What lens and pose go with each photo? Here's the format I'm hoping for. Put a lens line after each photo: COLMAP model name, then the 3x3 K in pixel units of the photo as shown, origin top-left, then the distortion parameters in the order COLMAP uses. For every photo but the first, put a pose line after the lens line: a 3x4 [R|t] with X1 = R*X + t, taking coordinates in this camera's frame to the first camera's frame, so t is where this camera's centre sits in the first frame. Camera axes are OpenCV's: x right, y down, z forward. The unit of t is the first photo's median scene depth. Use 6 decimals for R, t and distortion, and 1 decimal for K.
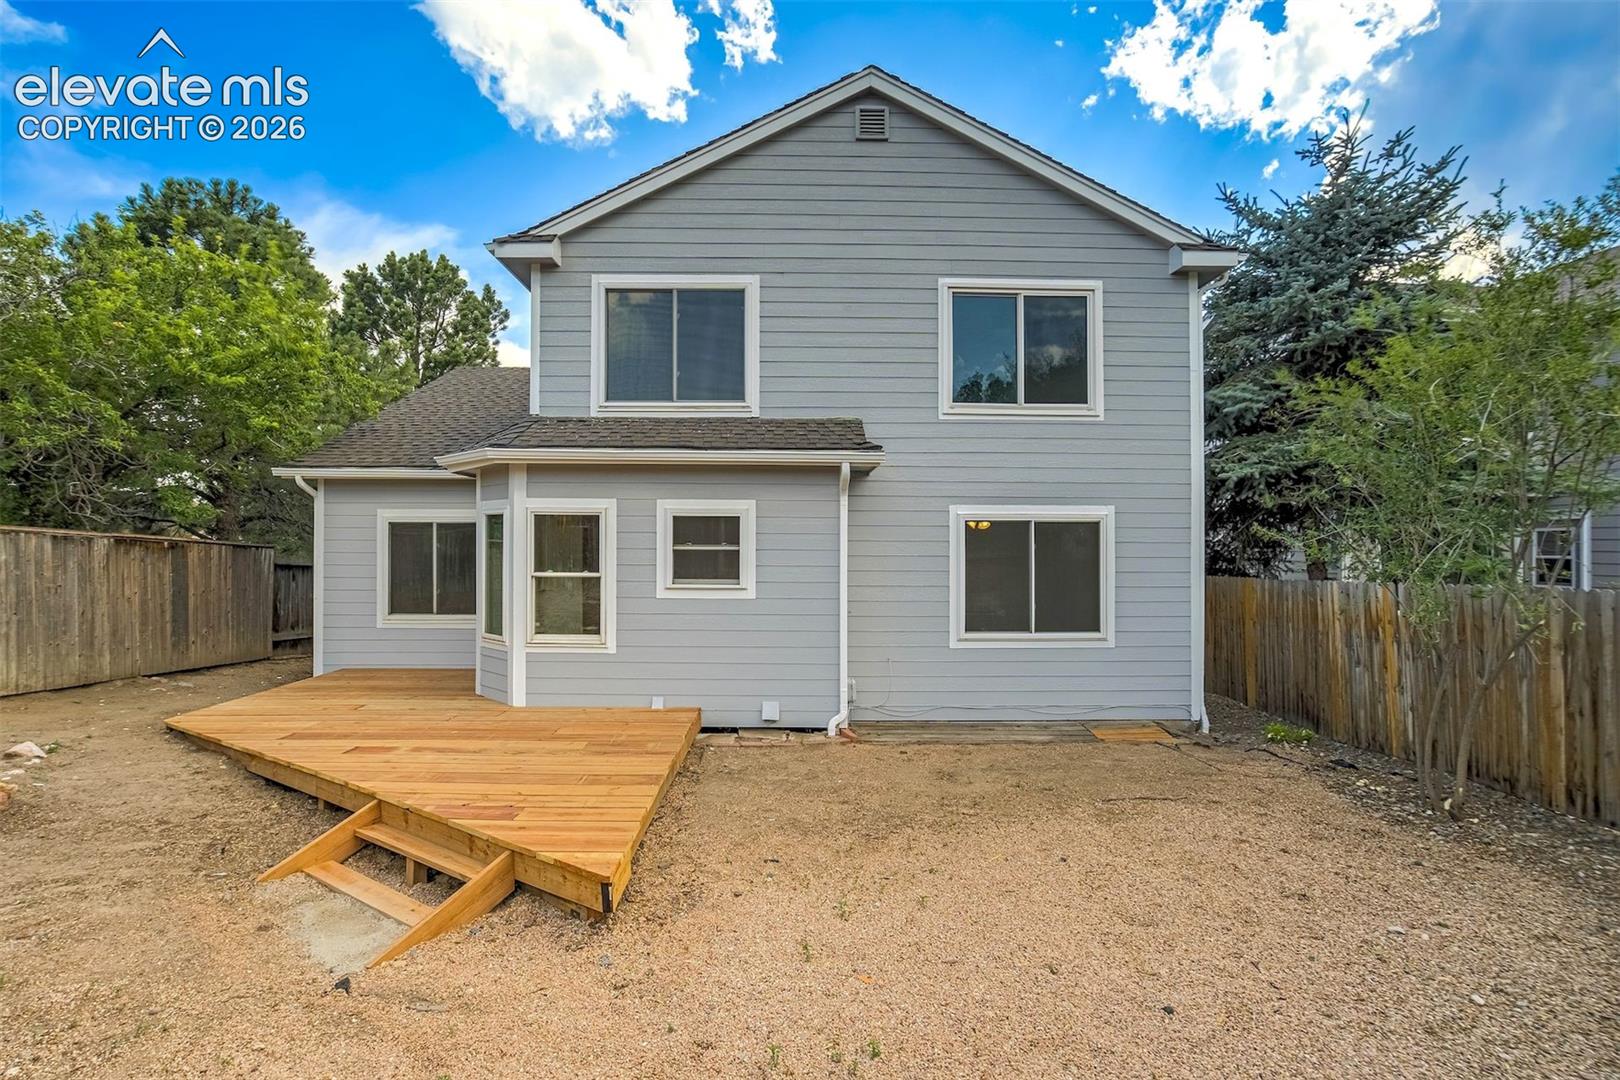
lens RADIAL K [[753.6, 0, 819.2], [0, 753.6, 544.1], [0, 0, 1]] dist [-0.027363, 0.010648]
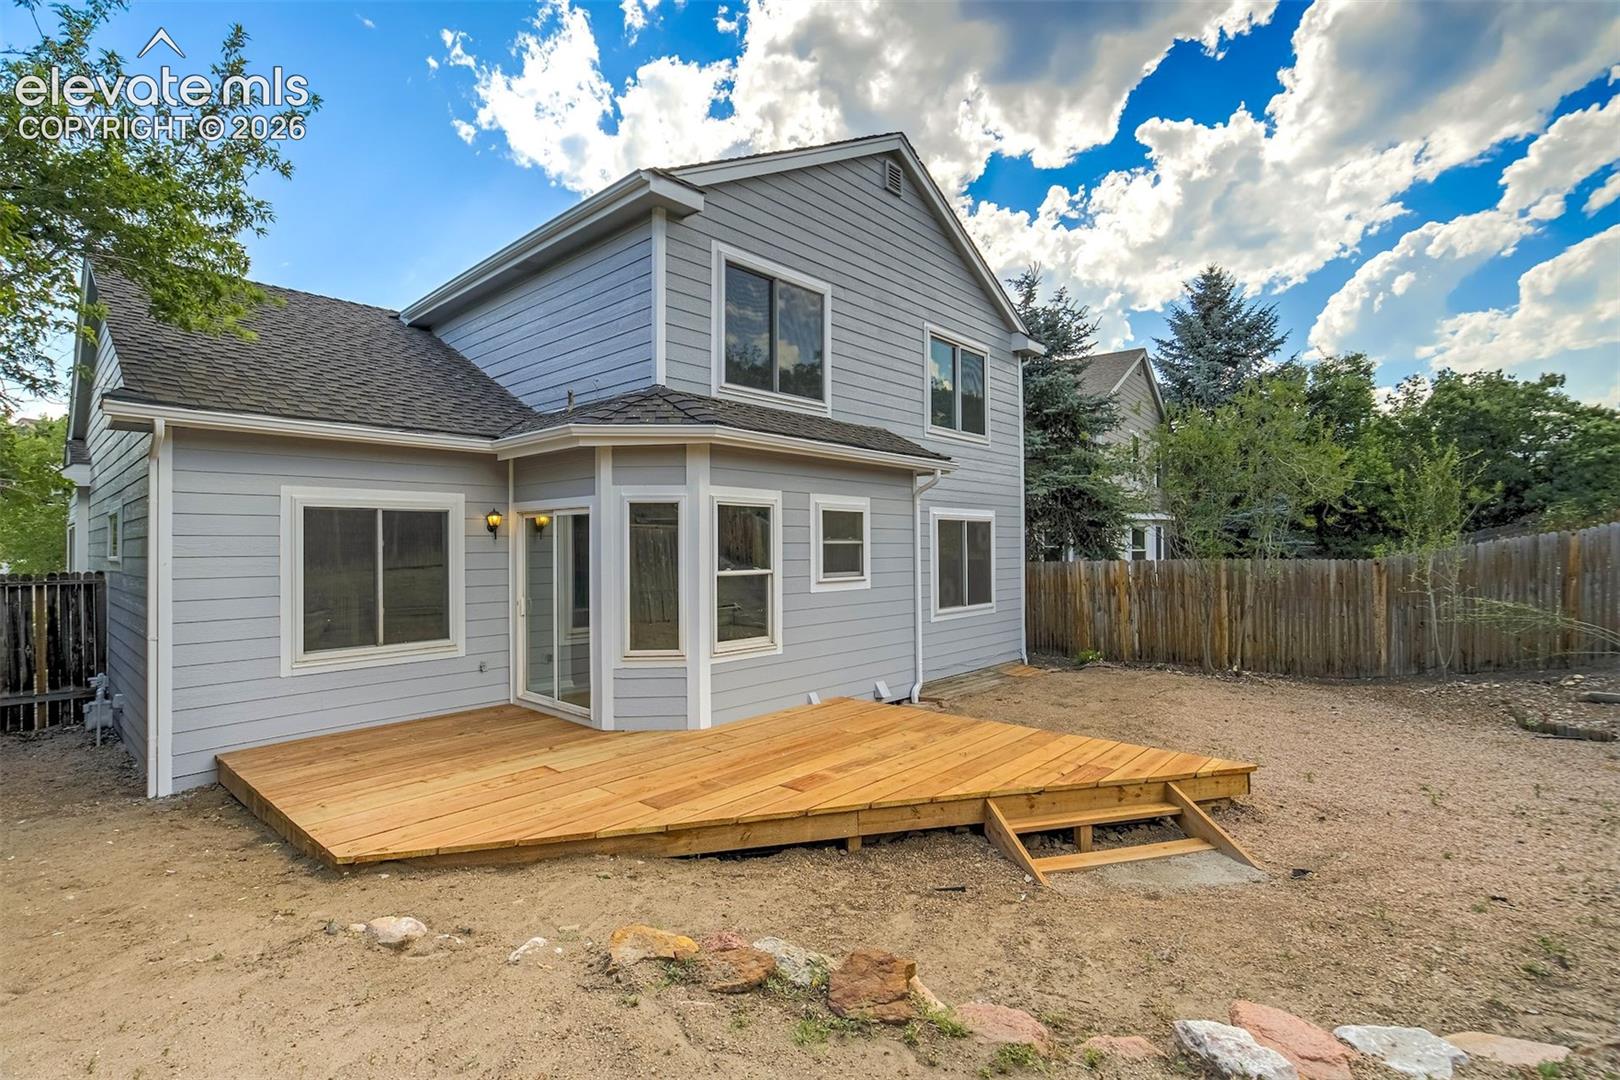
lens RADIAL K [[753.6, 0, 822.0], [0, 753.6, 535.0], [0, 0, 1]] dist [-0.027363, 0.010648]
pose [[0.682442, 0.001686, 0.730938, -0.927730], [0.009802, 0.999886, -0.011458, 0.007049], [-0.730874, 0.014985, 0.682348, 0.313006]]
